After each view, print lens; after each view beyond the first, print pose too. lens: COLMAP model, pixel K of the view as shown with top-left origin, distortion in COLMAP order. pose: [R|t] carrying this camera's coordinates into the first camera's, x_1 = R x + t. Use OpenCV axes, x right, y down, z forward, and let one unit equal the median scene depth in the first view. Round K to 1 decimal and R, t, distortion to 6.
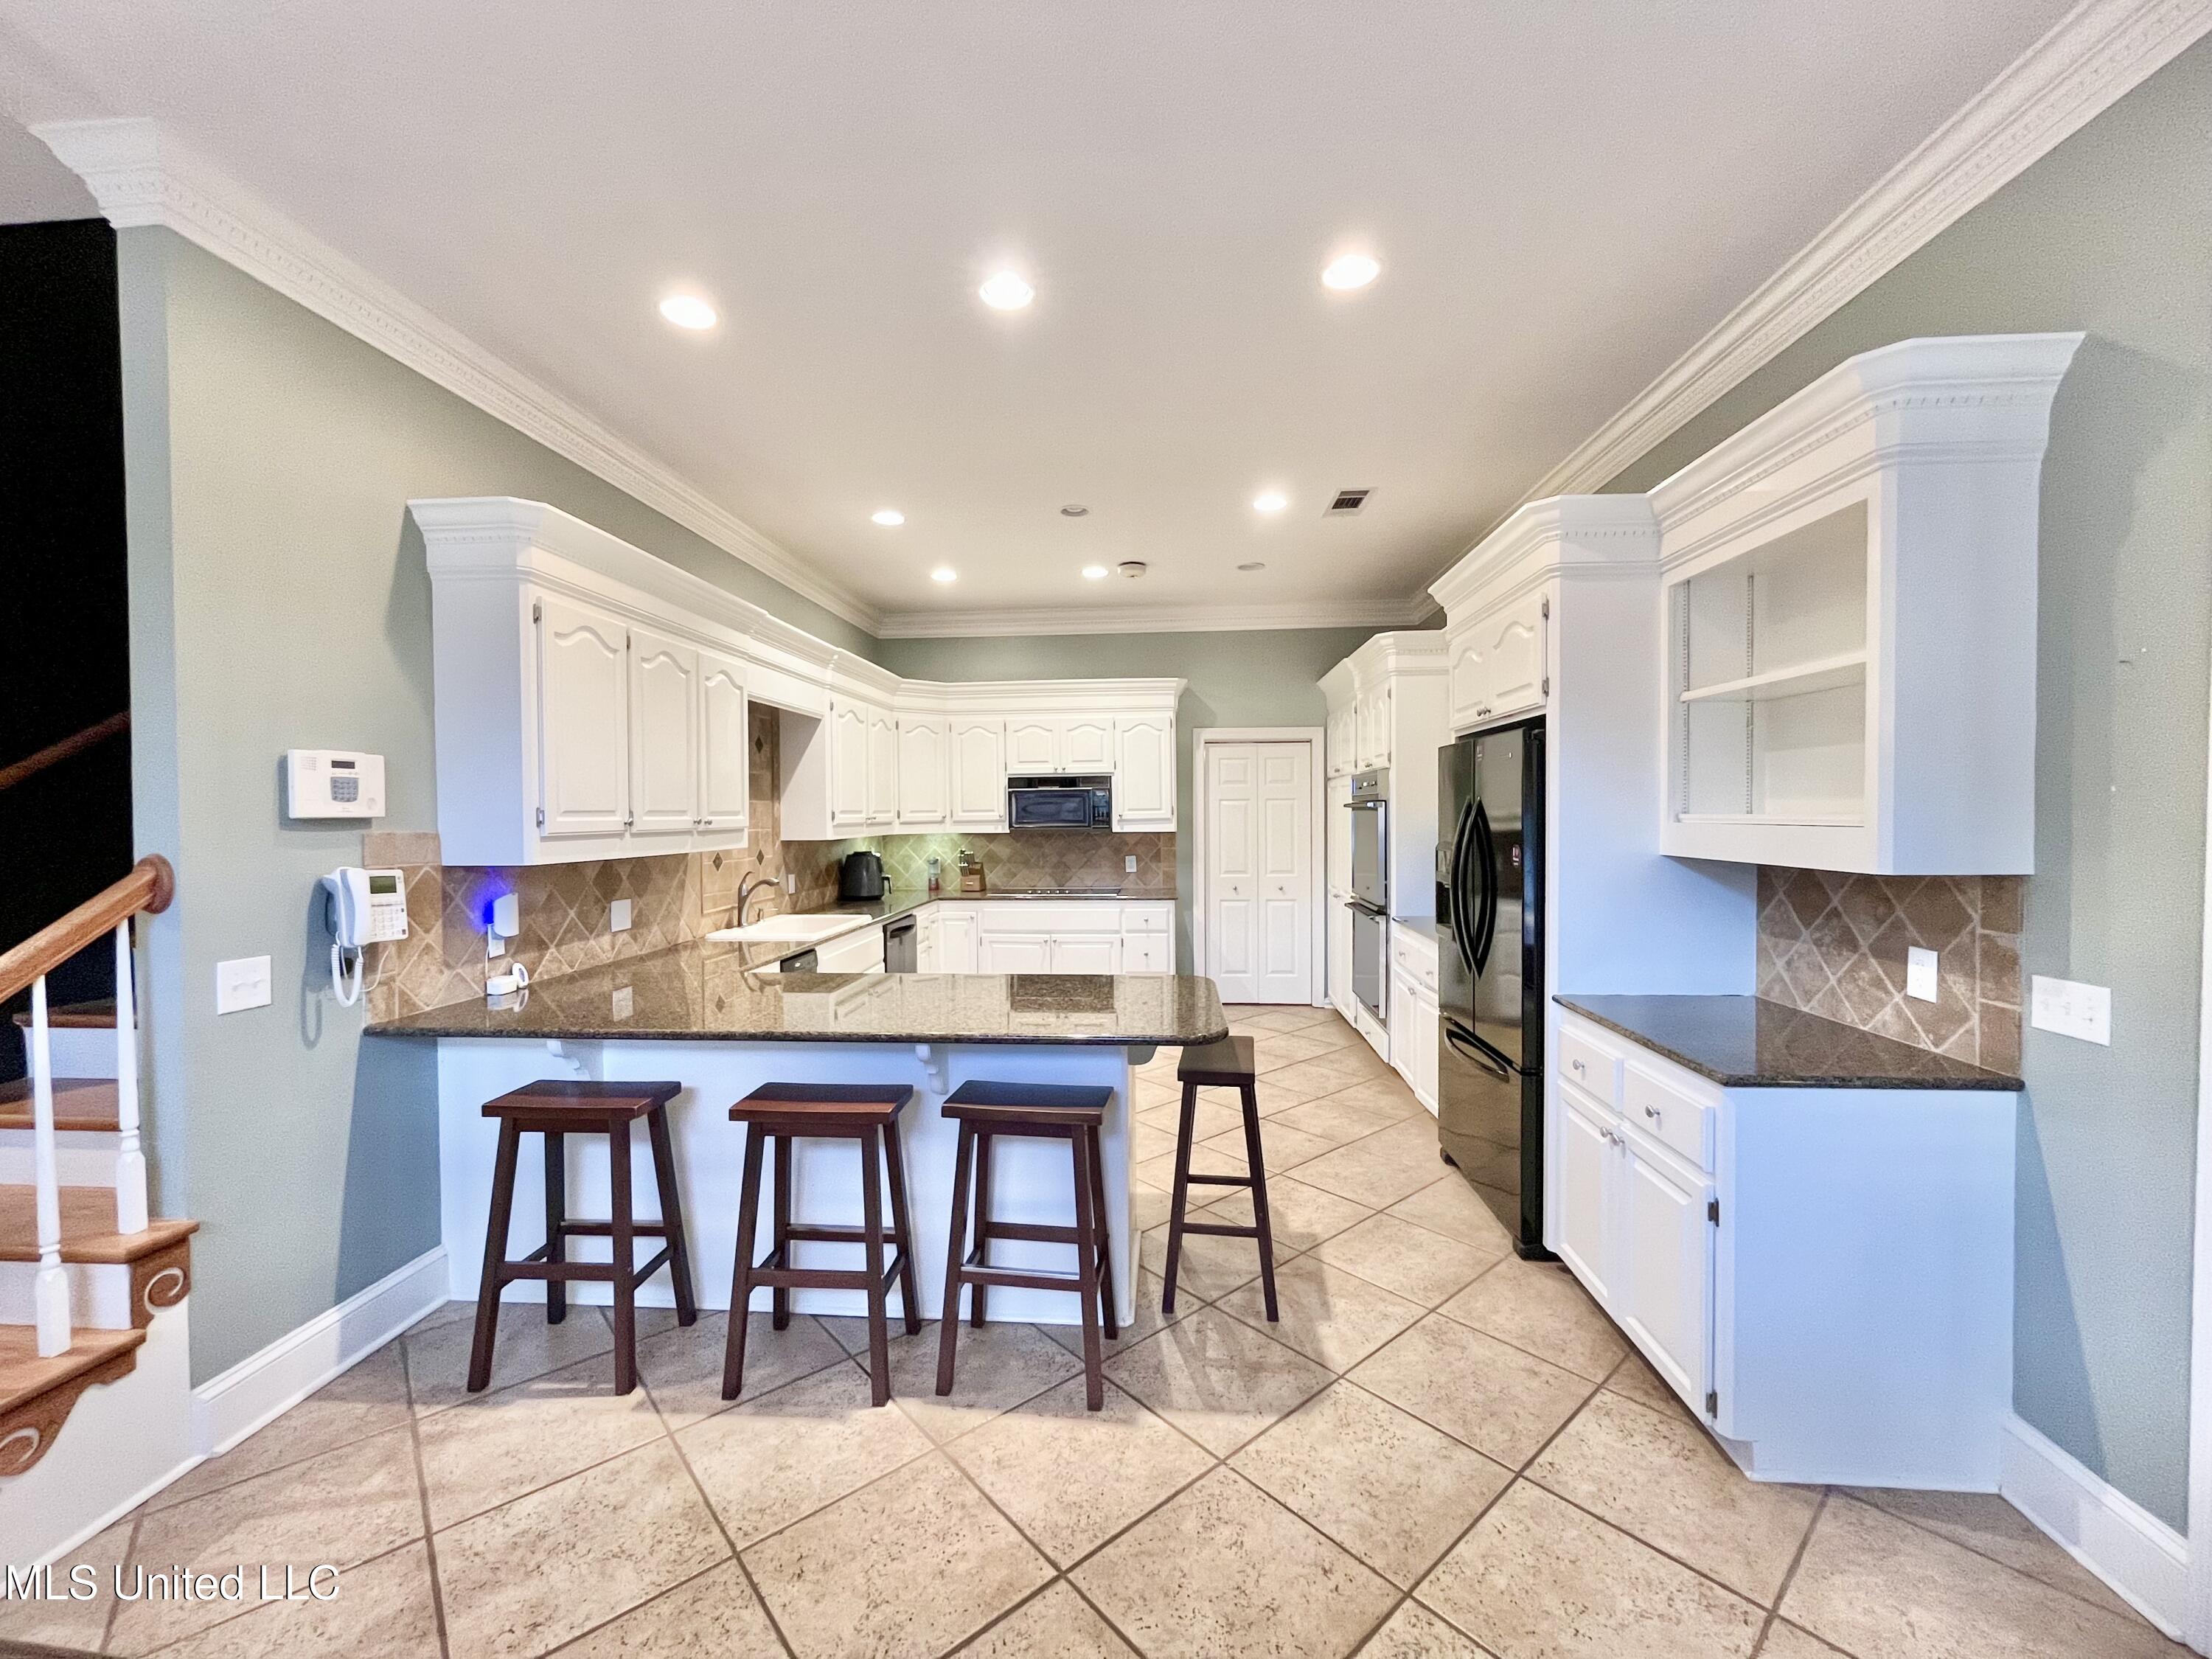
lens RADIAL K [[898.2, 0, 1101.7], [0, 898.2, 829.3], [0, 0, 1]] dist [-0.003529, 0.000697]
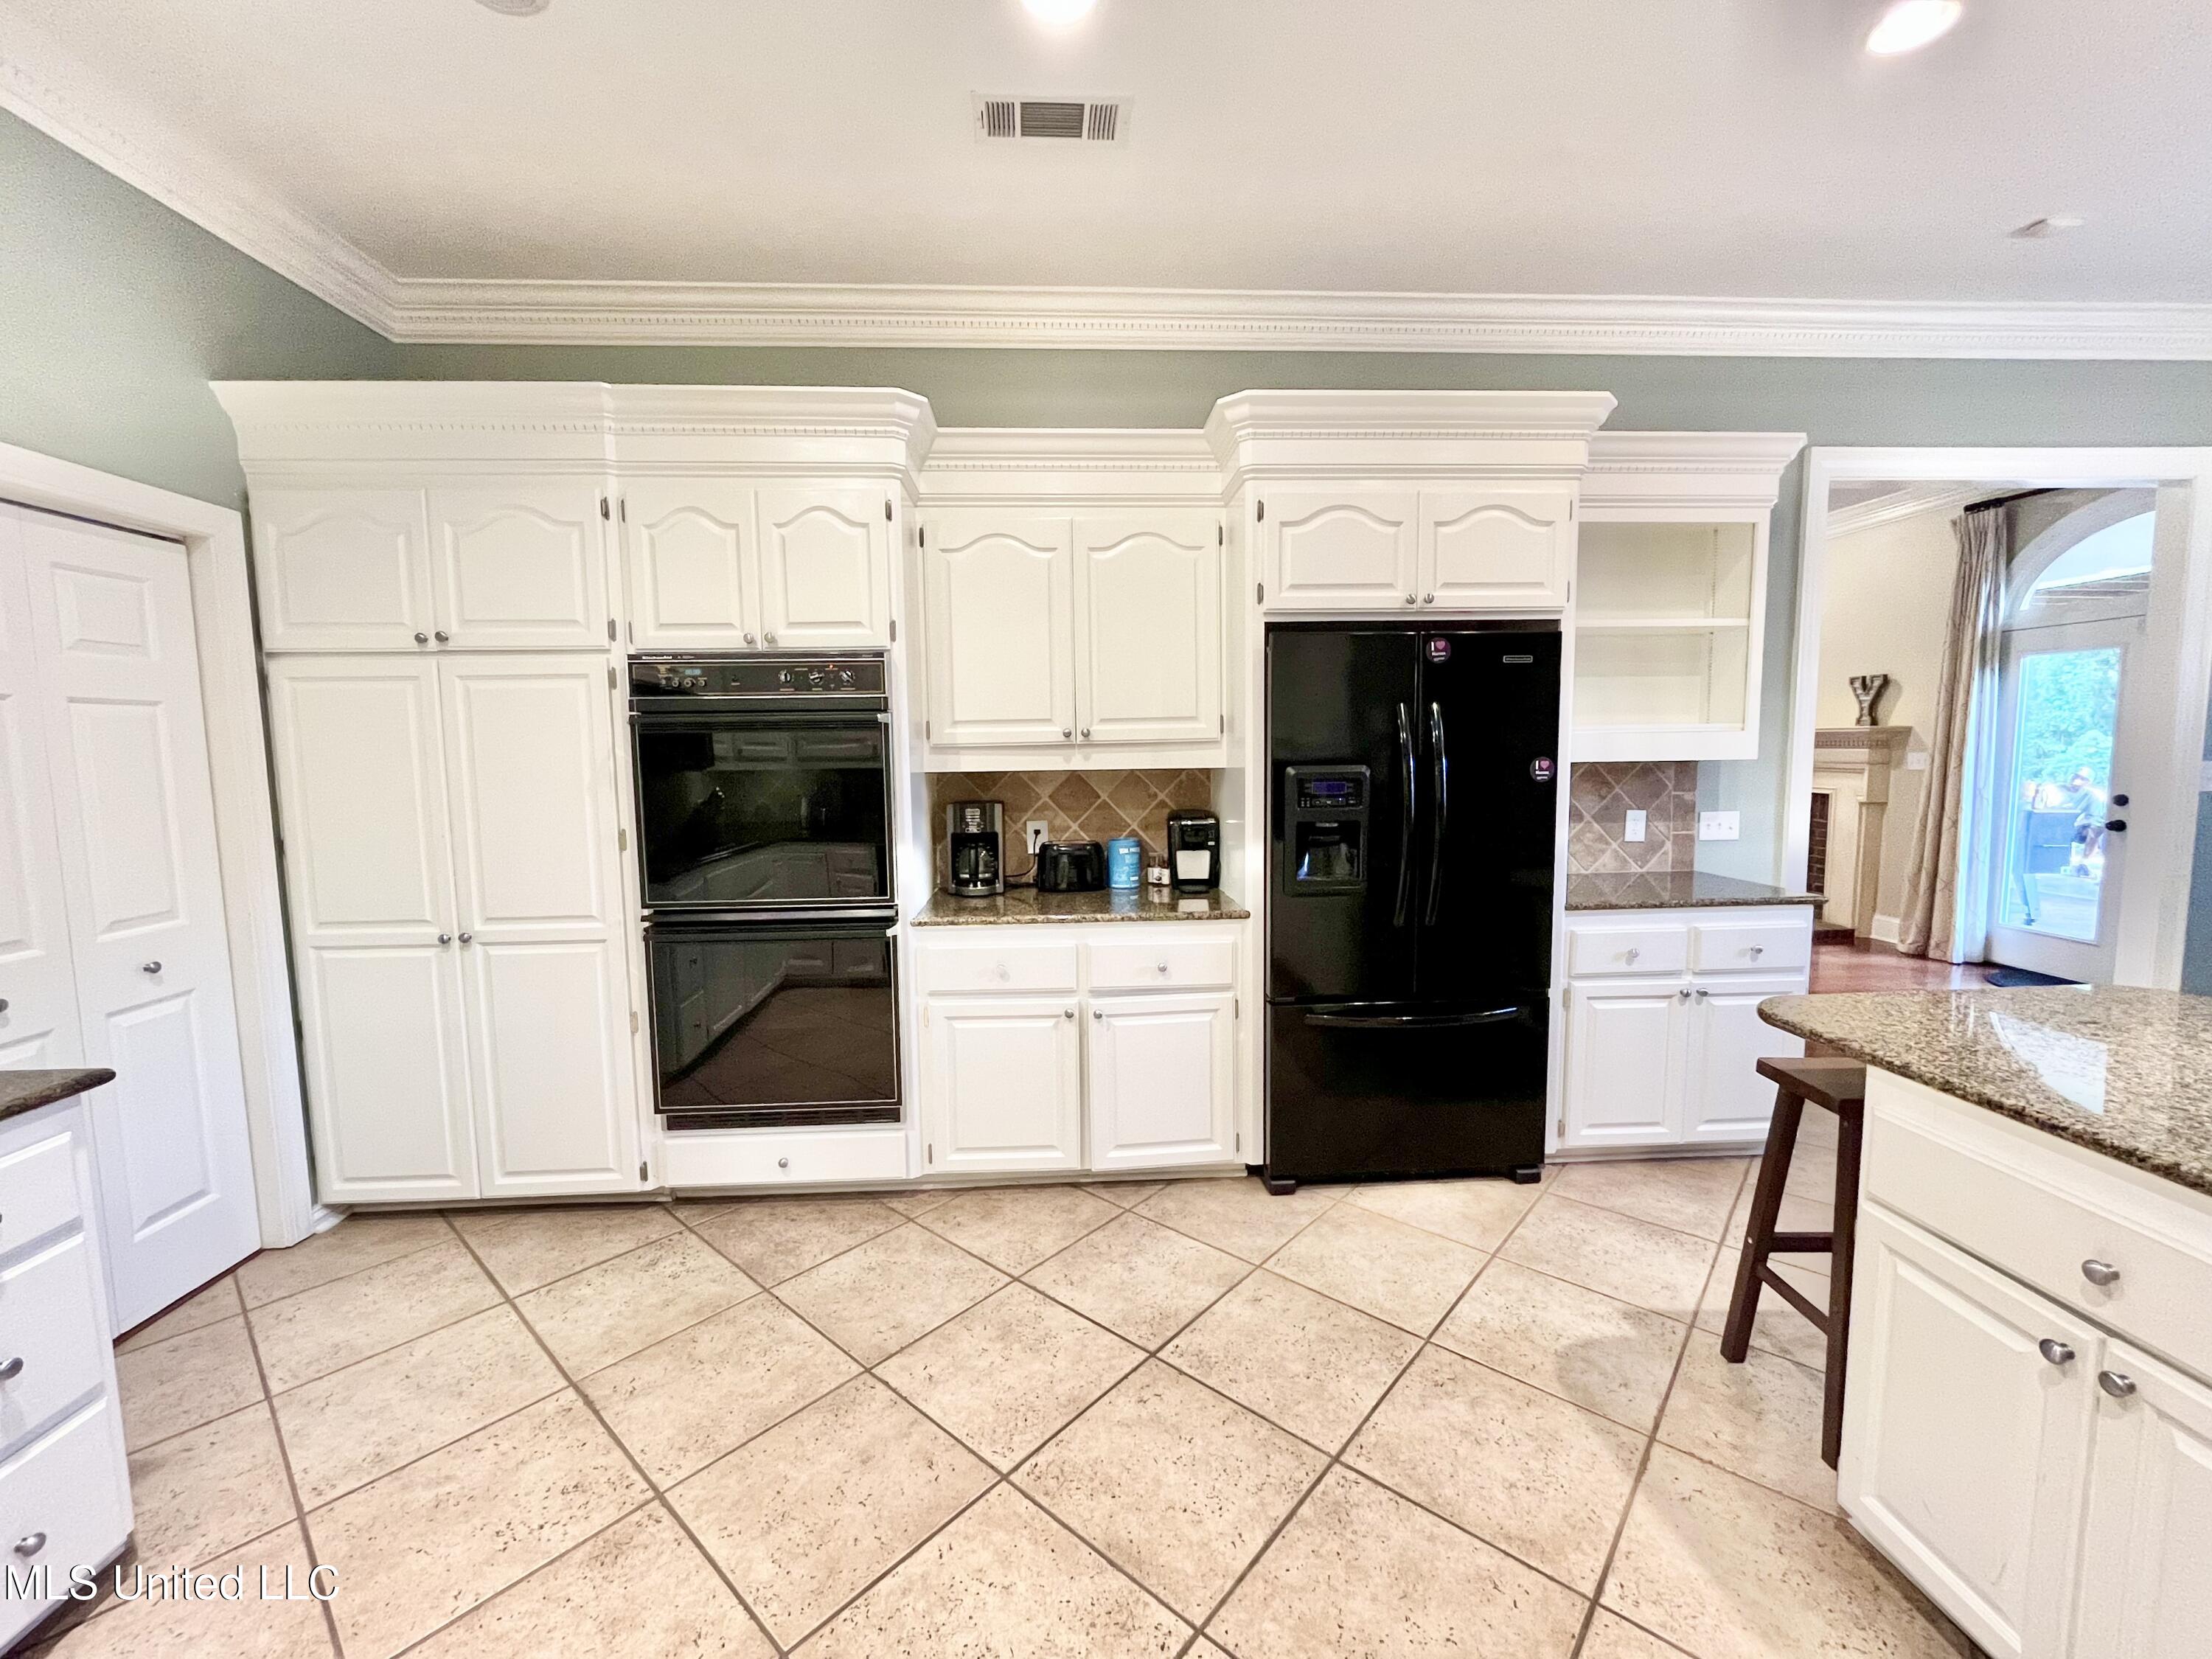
lens RADIAL K [[898.2, 0, 1099.6], [0, 898.2, 829.9], [0, 0, 1]] dist [-0.003529, 0.000697]
pose [[-0.132114, -0.083356, 0.987723, -0.367439], [0.036145, 0.995390, 0.088838, -0.006009], [-0.990575, 0.047438, -0.128492, 1.447878]]
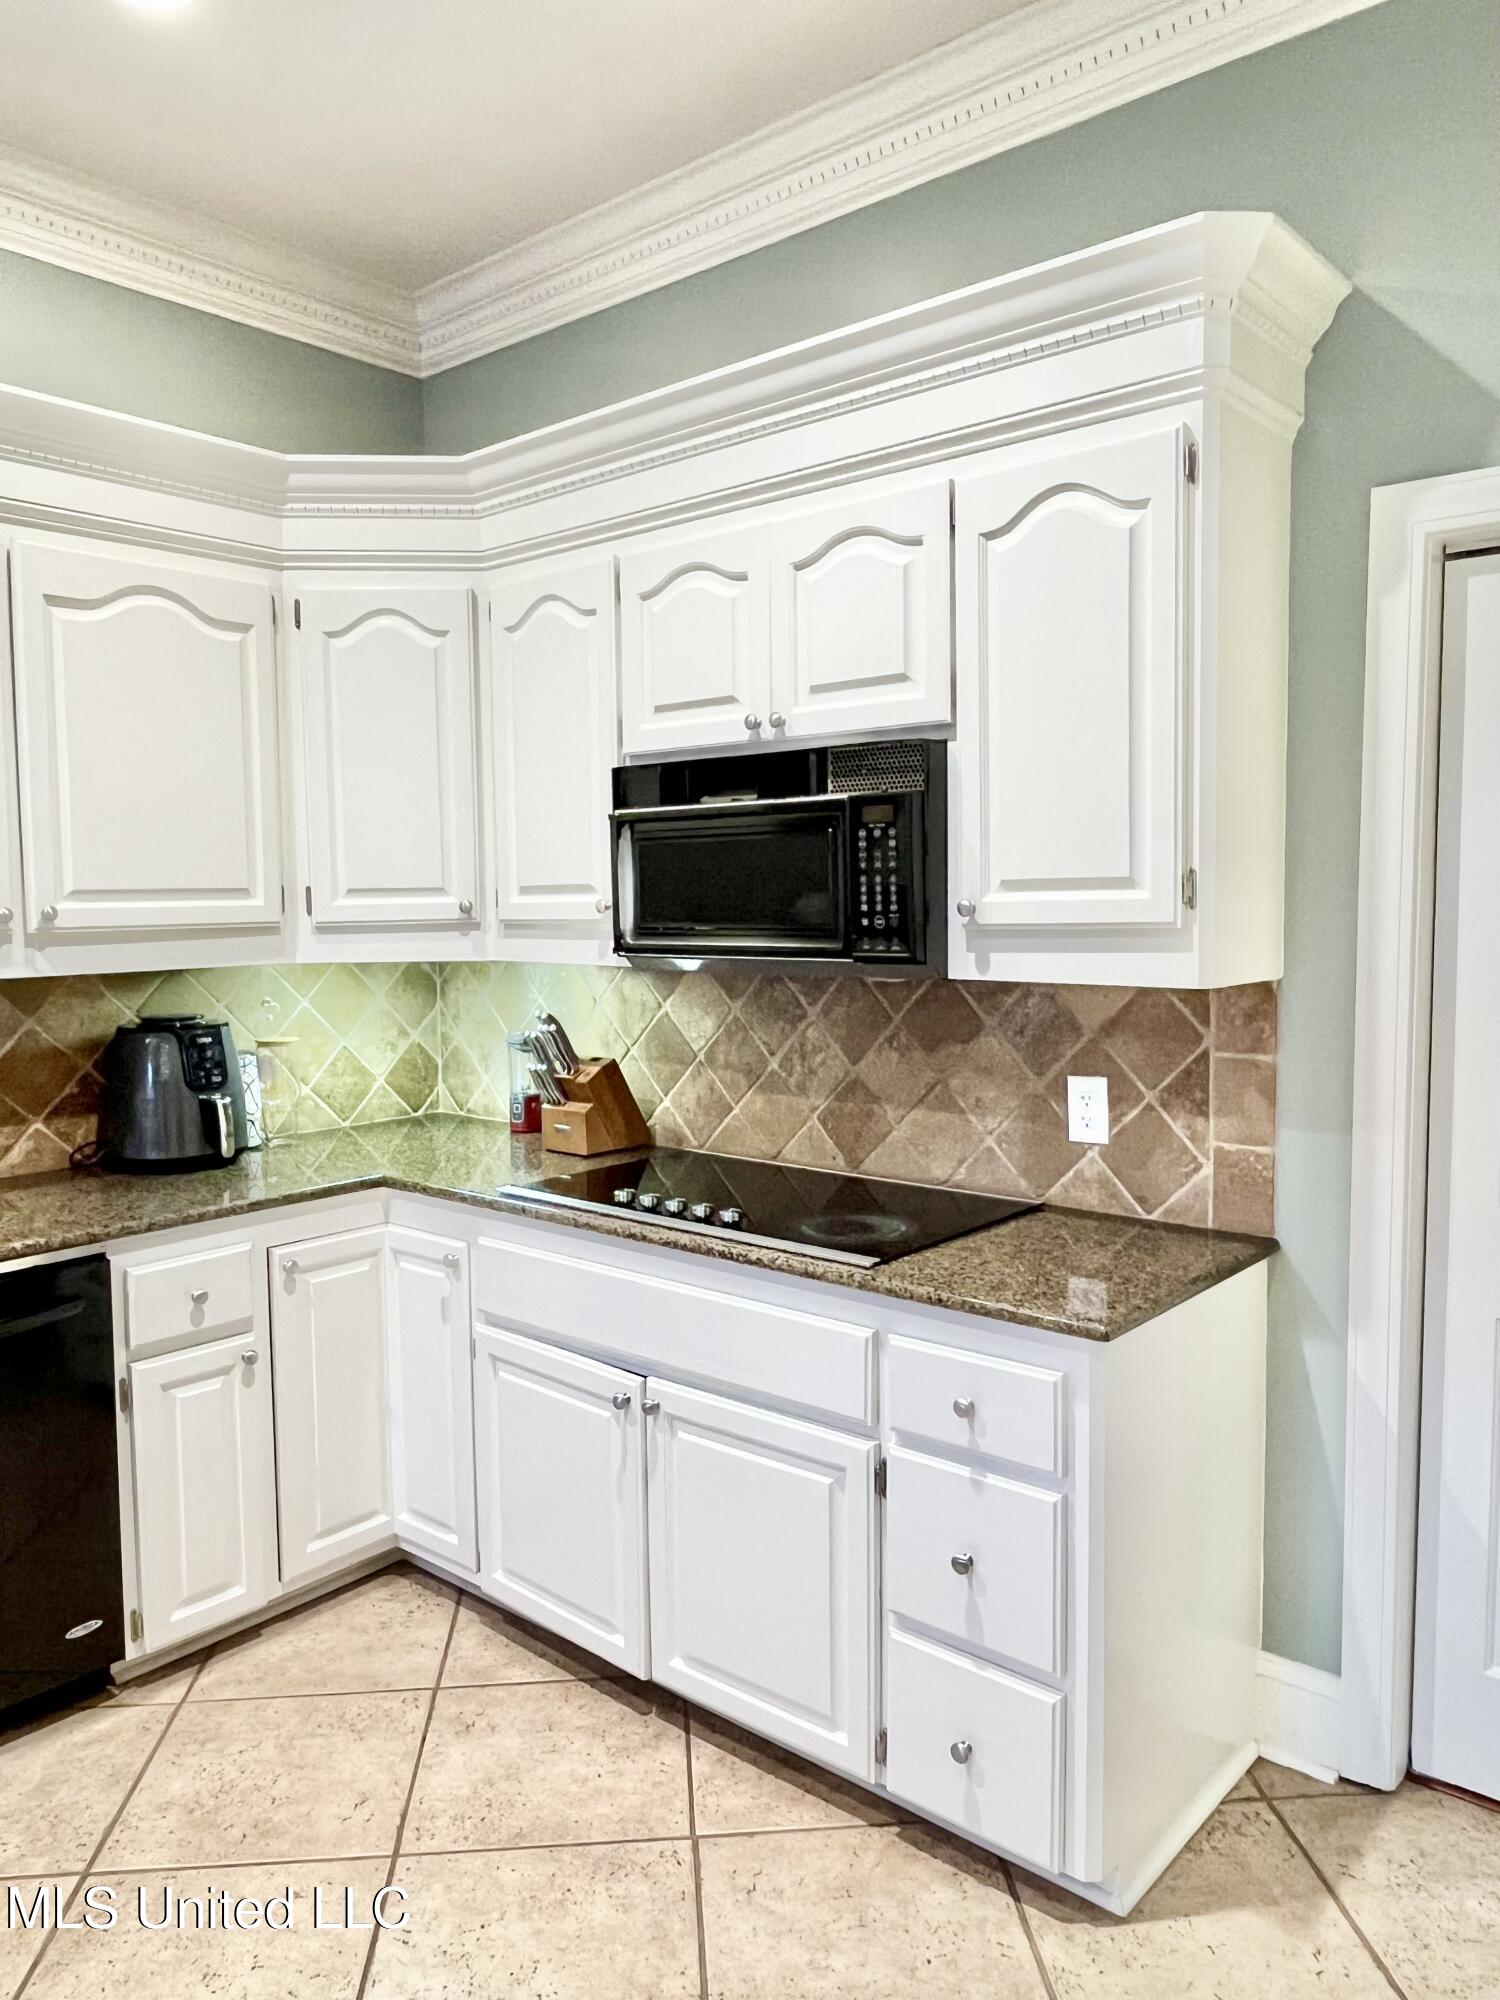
lens RADIAL K [[1427.8, 0, 756.9], [0, 1427.8, 1001.6], [0, 0, 1]] dist [-0.002087, -0.001390]
pose [[0.808081, 0.046534, -0.587231, 0.389044], [-0.009320, 0.997760, 0.066241, -0.031470], [0.588998, -0.048055, 0.806705, 1.349601]]
